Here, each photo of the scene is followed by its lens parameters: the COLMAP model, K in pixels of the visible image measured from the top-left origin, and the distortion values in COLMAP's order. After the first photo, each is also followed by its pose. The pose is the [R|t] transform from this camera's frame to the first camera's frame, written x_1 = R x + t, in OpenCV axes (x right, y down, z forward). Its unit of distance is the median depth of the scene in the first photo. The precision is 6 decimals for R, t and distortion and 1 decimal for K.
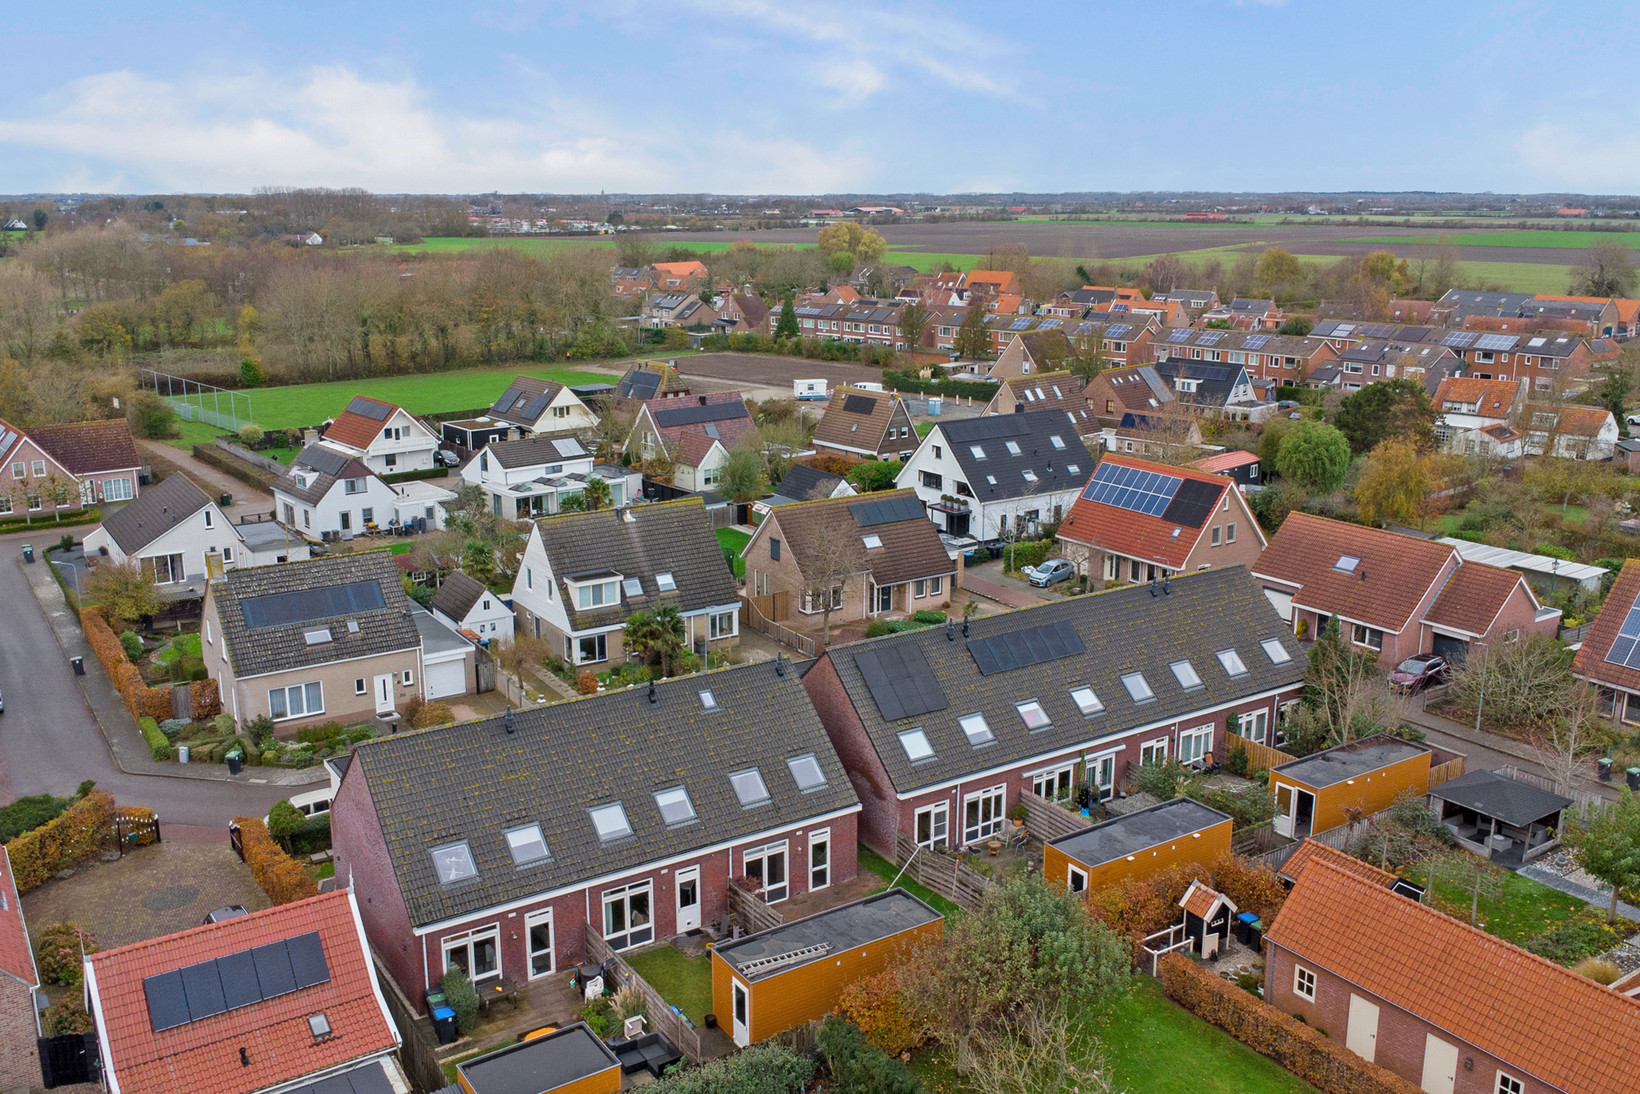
lens RADIAL K [[1413.8, 0, 820.0], [0, 1413.8, 547.0], [0, 0, 1]] dist [0.011554, 0.011746]
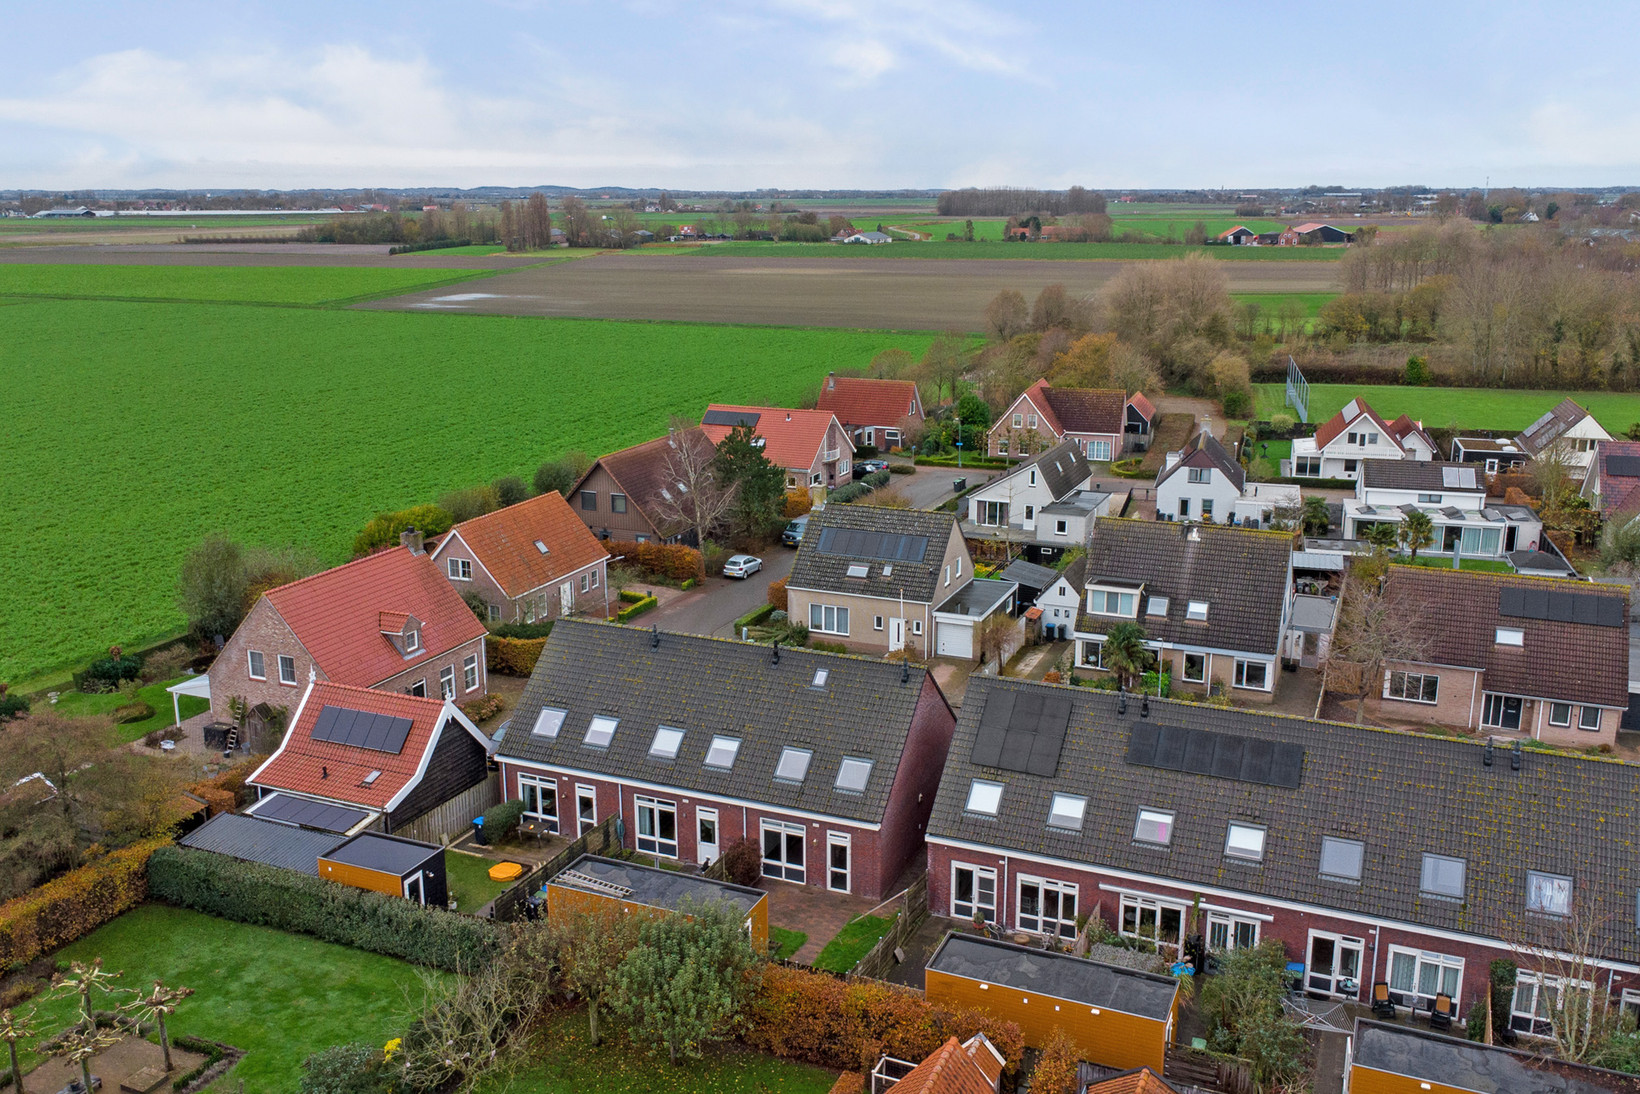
lens RADIAL K [[1427.7, 0, 818.9], [0, 1427.7, 574.3], [0, 0, 1]] dist [0.007896, 0.009836]
pose [[0.548804, 0.218203, -0.806971, 0.663926], [-0.201493, 0.971399, 0.125632, -0.086798], [0.811304, 0.093652, 0.577074, 0.340777]]
